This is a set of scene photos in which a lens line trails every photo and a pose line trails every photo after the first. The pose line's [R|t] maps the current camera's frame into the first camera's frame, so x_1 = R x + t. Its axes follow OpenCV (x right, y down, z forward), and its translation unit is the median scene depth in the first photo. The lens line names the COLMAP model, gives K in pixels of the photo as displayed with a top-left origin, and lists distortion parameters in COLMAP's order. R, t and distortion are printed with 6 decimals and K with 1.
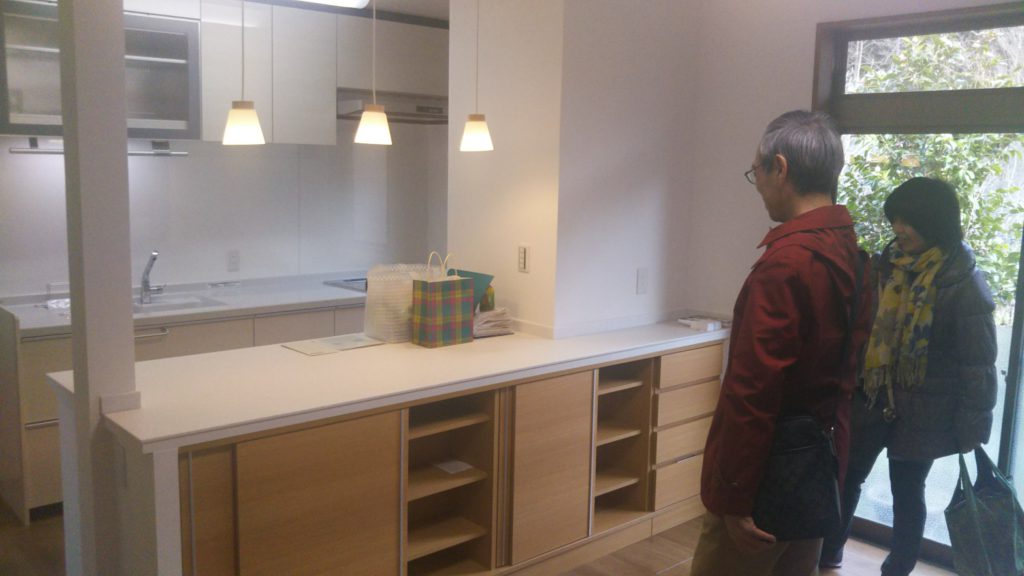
lens RADIAL K [[872.1, 0, 505.9], [0, 872.1, 283.6], [0, 0, 1]] dist [0.003453, -0.126921]
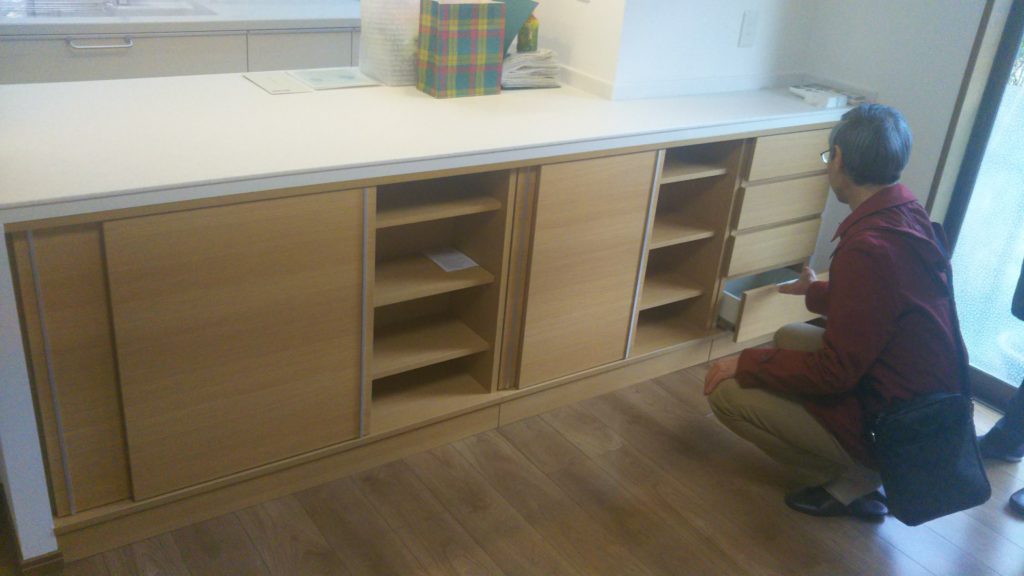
lens RADIAL K [[872.1, 0, 505.9], [0, 872.1, 283.6], [0, 0, 1]] dist [0.003453, -0.126921]
pose [[0.989726, 0.114339, -0.085840, 0.049131], [-0.084040, 0.950952, 0.297704, -0.000158], [0.115669, -0.287432, 0.950791, 0.262024]]
